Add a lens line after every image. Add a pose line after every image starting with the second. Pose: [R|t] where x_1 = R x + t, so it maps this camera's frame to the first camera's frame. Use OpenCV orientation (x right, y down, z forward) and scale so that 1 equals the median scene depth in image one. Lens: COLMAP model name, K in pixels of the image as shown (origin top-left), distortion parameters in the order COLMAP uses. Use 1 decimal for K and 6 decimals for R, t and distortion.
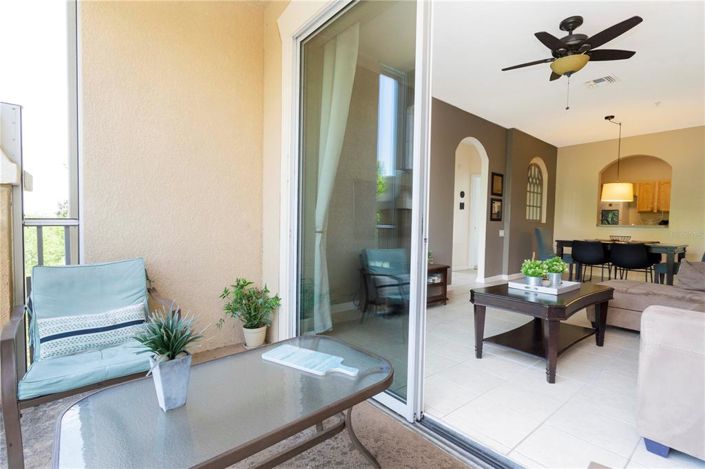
lens RADIAL K [[333.6, 0, 349.2], [0, 333.6, 234.7], [0, 0, 1]] dist [-0.002580, 0.001648]
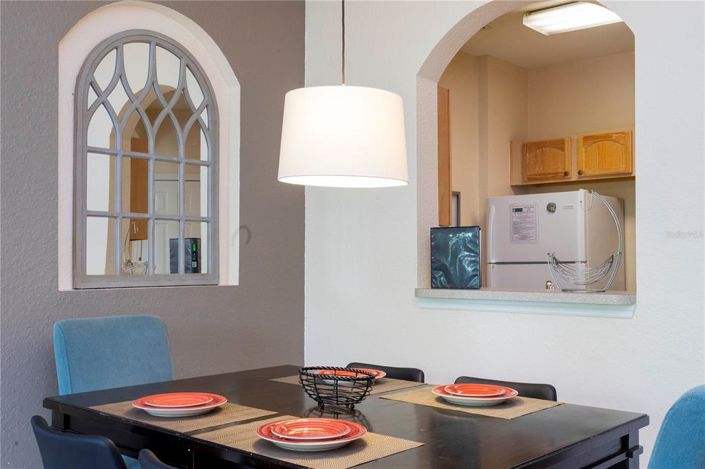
lens RADIAL K [[758.2, 0, 356.3], [0, 758.2, 236.0], [0, 0, 1]] dist [0.019062, 0.000000]
pose [[0.986204, -0.016303, 0.164730, 0.725341], [0.026197, 0.997969, -0.058071, -0.045089], [-0.163449, 0.061586, 0.984628, 0.555329]]
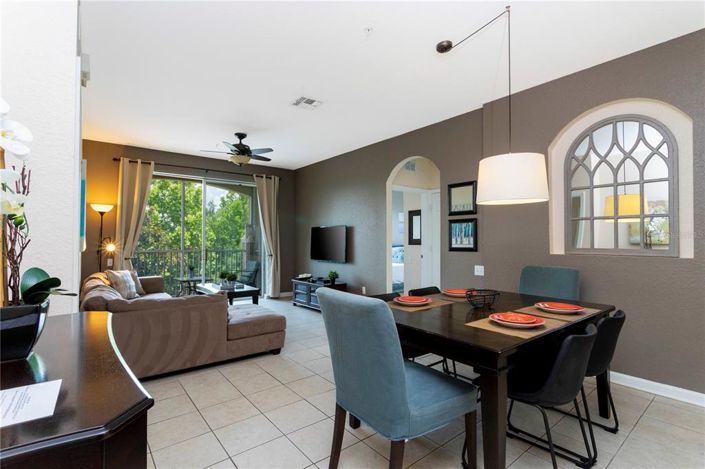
lens RADIAL K [[333.6, 0, 351.9], [0, 333.6, 233.1], [0, 0, 1]] dist [-0.002580, 0.001648]
pose [[-0.018622, -0.045528, -0.998789, 1.172582], [-0.033491, 0.998431, -0.044887, -0.041916], [0.999266, 0.032614, -0.020118, 0.813117]]
